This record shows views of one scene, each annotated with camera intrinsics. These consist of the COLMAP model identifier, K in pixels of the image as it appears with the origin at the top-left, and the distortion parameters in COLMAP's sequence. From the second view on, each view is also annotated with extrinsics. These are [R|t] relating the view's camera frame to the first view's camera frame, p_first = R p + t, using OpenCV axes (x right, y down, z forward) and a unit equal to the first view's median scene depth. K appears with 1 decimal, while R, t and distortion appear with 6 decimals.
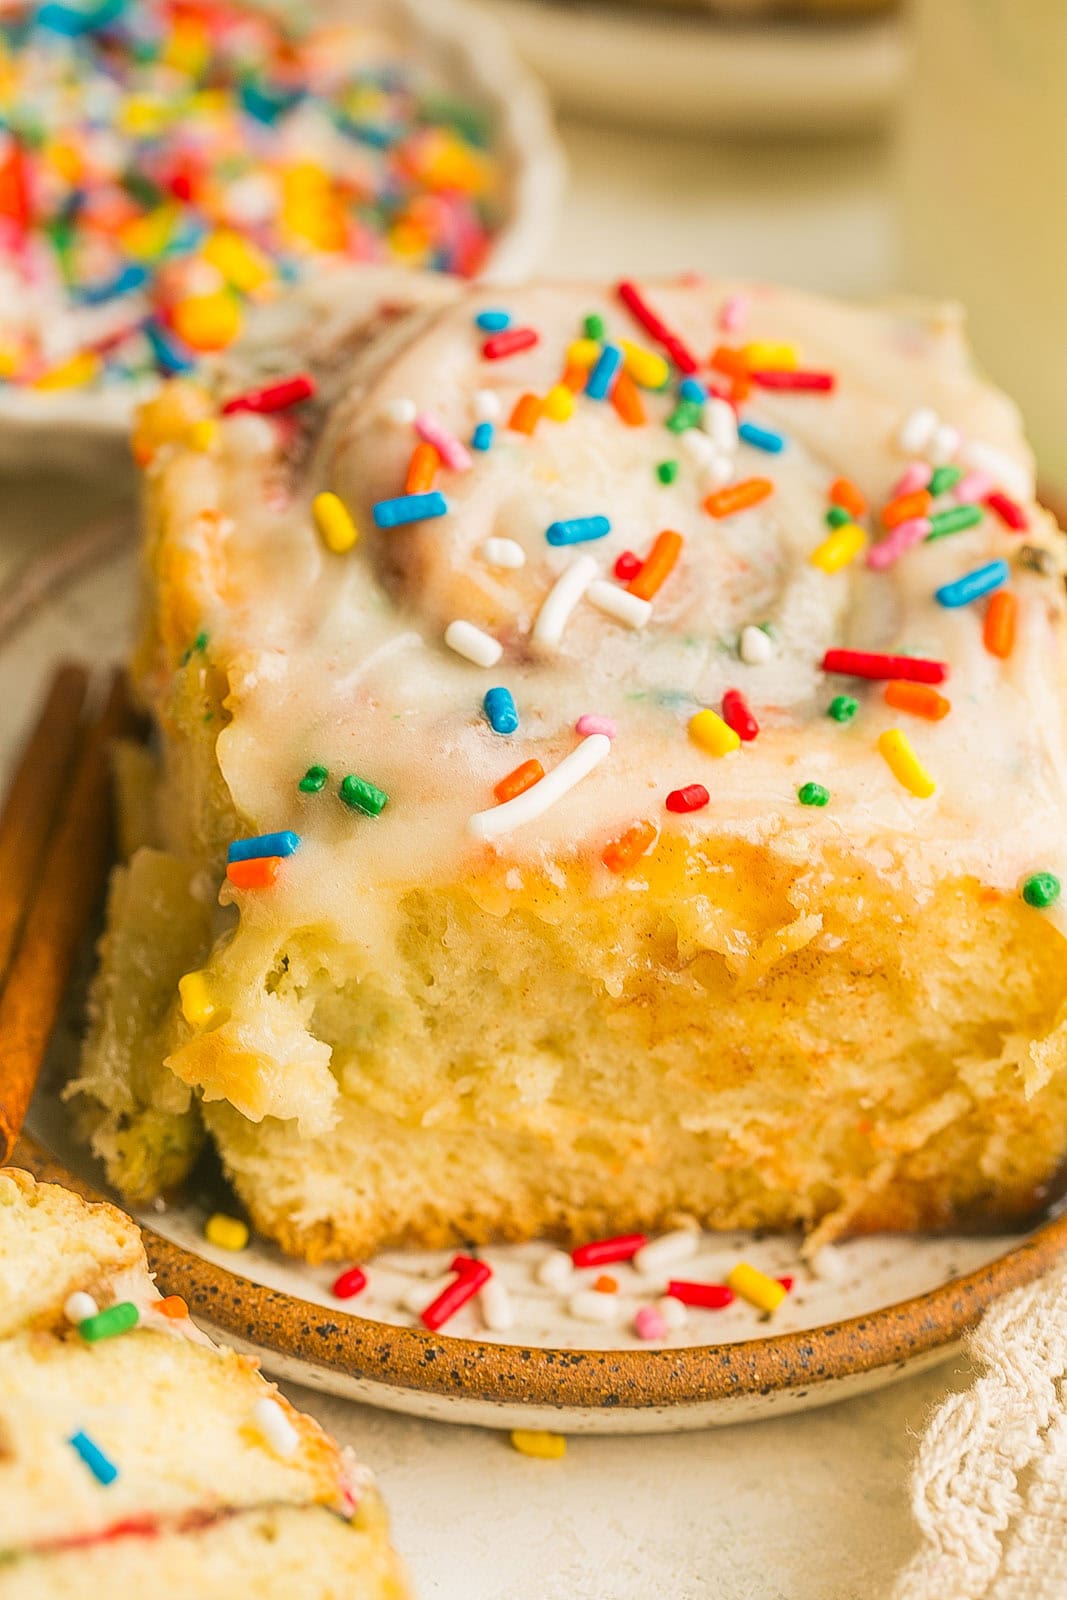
lens RADIAL K [[5890.4, 0, 533.5], [0, 5890.4, 800.0], [0, 0, 1]] dist [0.035603, 0.577047]
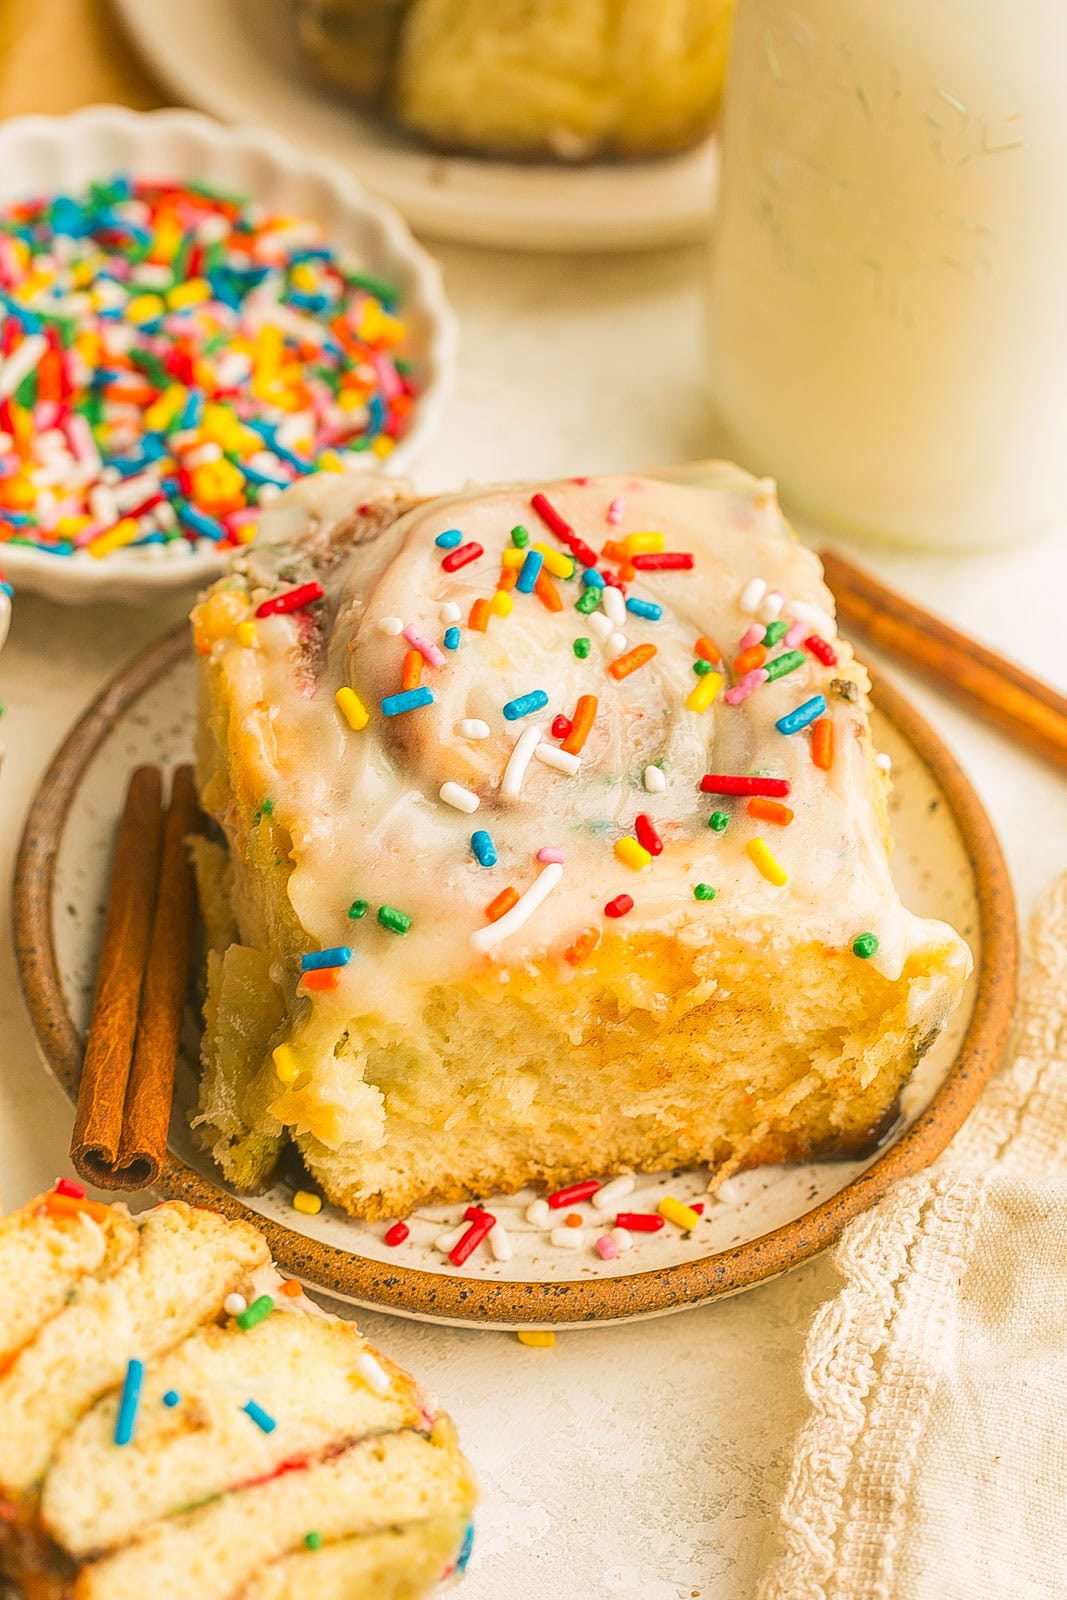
lens RADIAL K [[5890.4, 0, 533.5], [0, 5890.4, 800.0], [0, 0, 1]] dist [0.035603, 0.577047]
pose [[0.996250, -0.067671, 0.053918, -0.069136], [0.059340, 0.987882, 0.143414, -0.228951], [-0.062970, -0.139676, 0.988193, -0.408738]]
